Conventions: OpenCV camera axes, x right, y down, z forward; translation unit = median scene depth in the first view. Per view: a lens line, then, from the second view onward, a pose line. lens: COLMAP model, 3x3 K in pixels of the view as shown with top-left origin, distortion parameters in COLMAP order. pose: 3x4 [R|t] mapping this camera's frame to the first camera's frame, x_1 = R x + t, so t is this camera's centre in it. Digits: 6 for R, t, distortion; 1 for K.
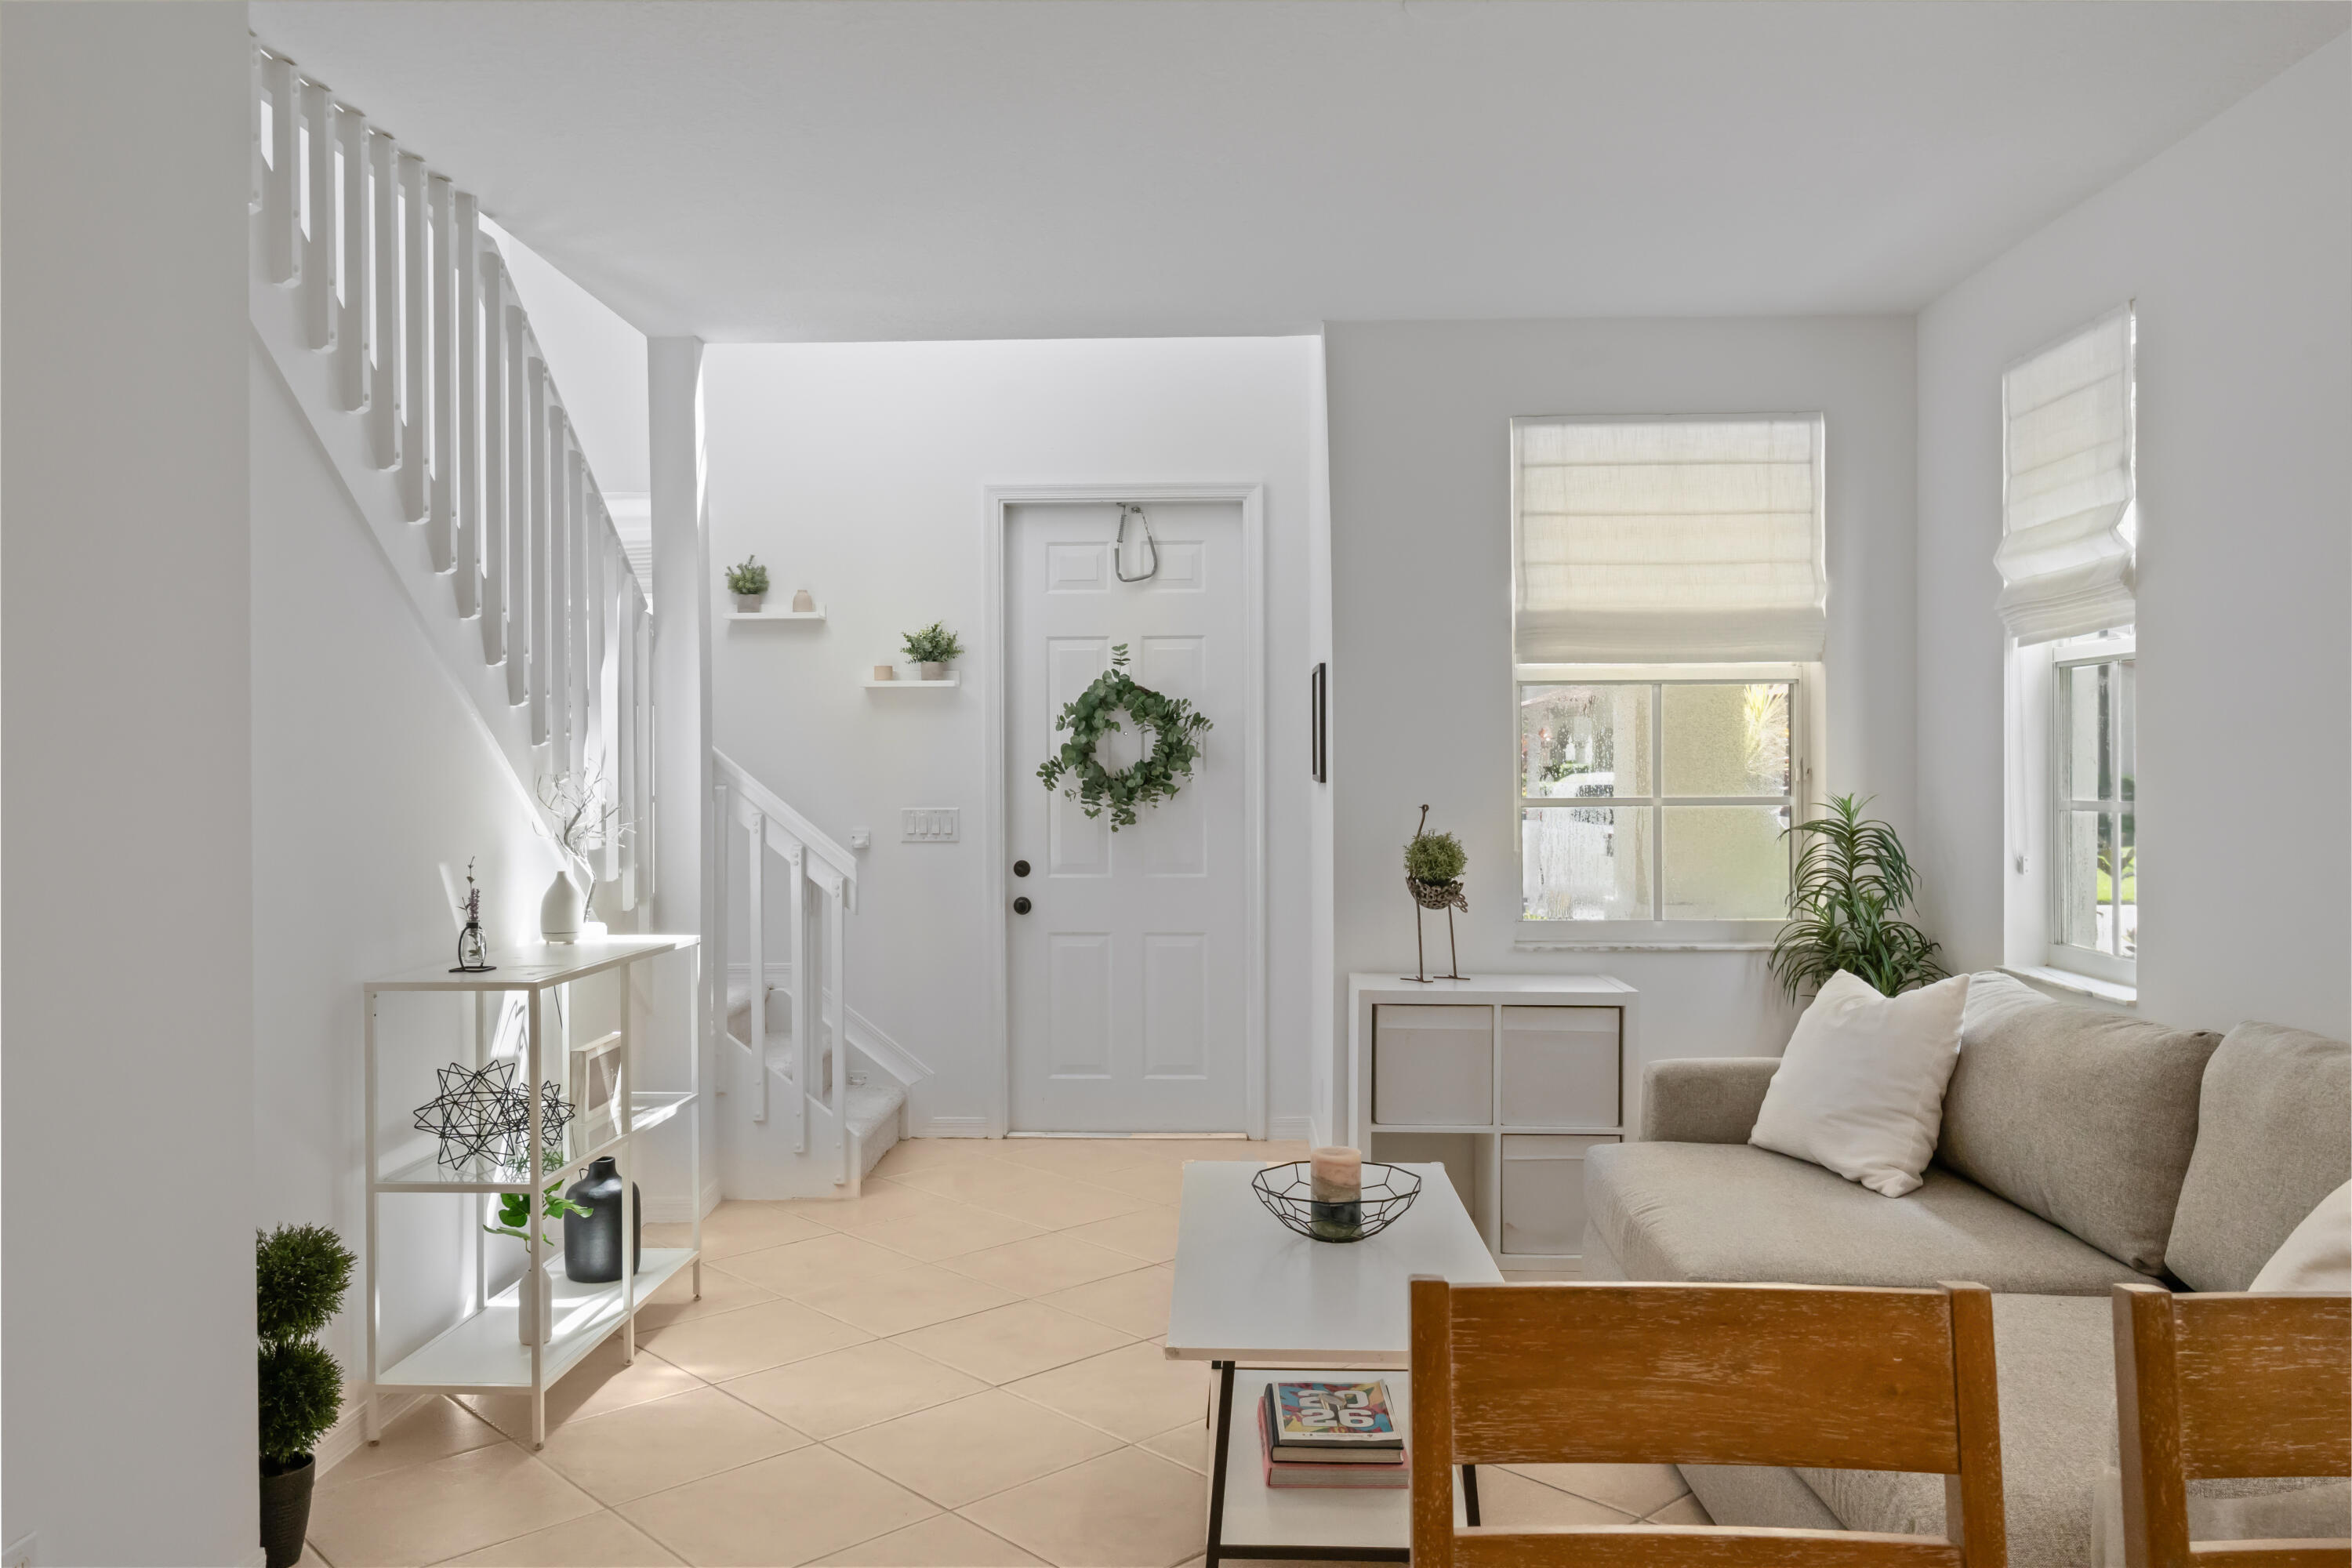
lens RADIAL K [[1695.9, 0, 1171.2], [0, 1695.9, 777.3], [0, 0, 1]] dist [-0.011320, 0.008110]
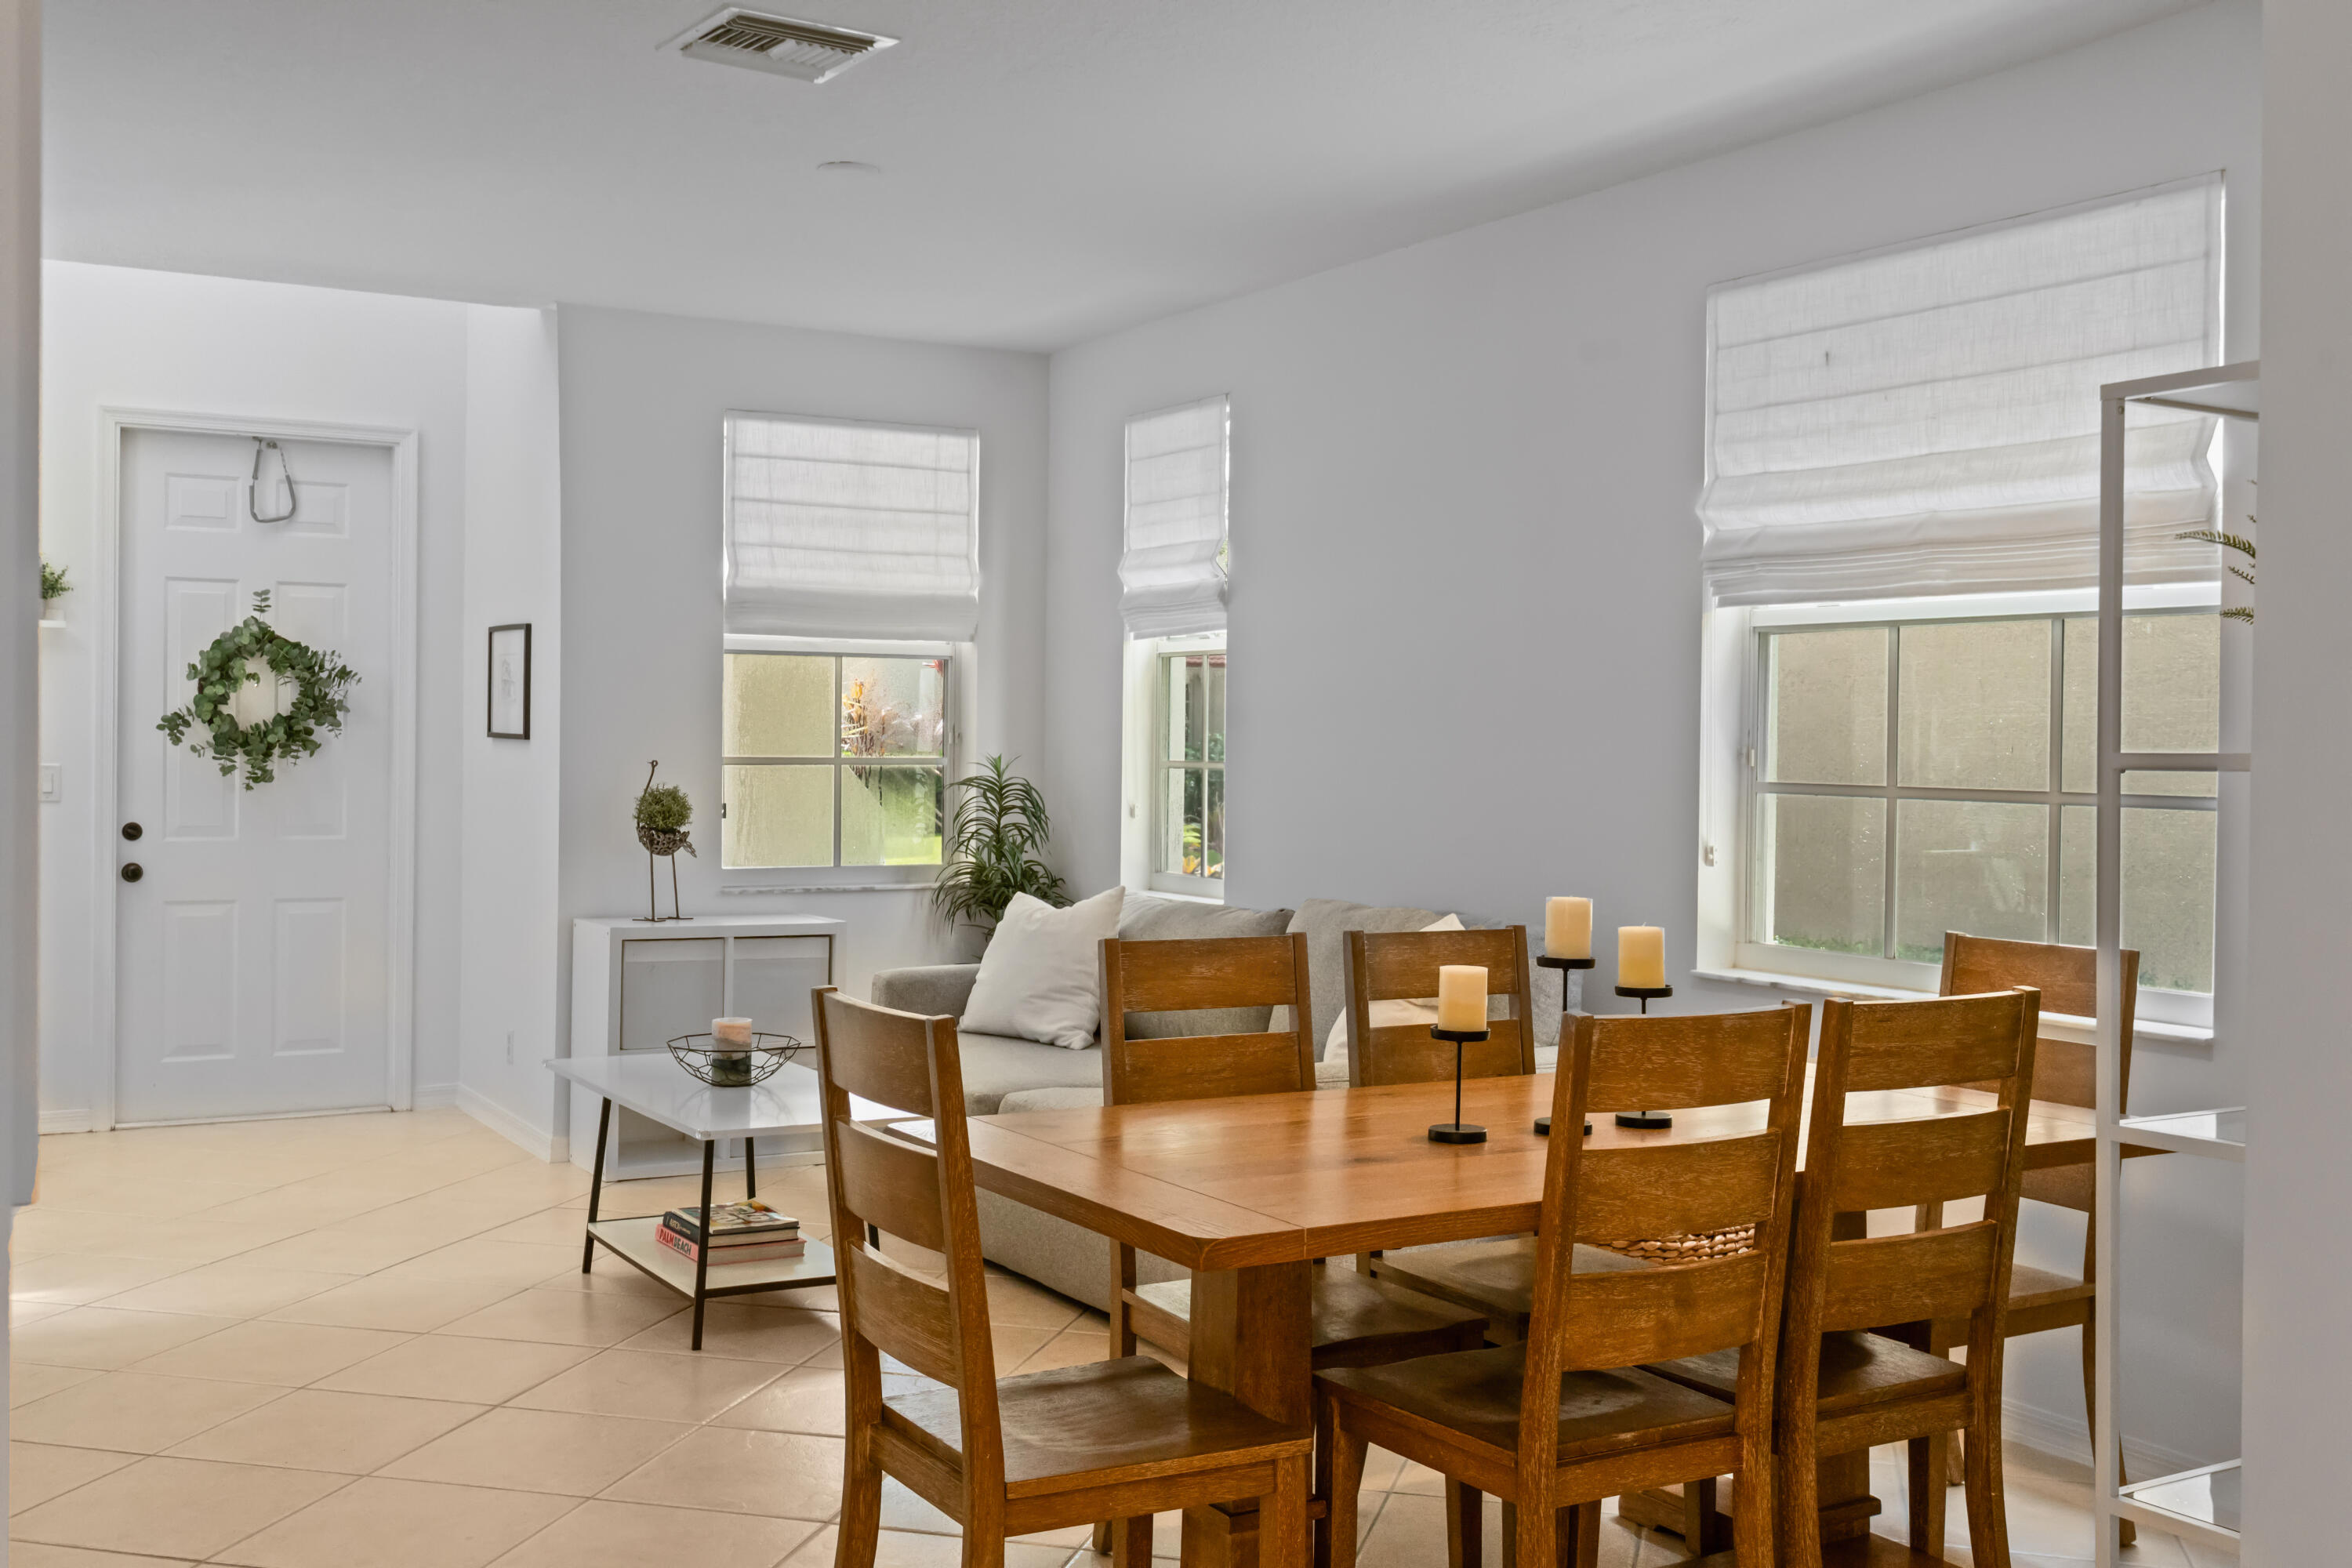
lens RADIAL K [[2373.9, 0, 1176.8], [0, 2373.9, 784.6], [0, 0, 1]] dist [-0.062519, 0.000000]
pose [[0.837645, 0.005024, 0.546192, -0.395610], [-0.012550, 0.999871, 0.010051, 0.012008], [-0.546071, -0.015274, 0.837600, -0.455992]]
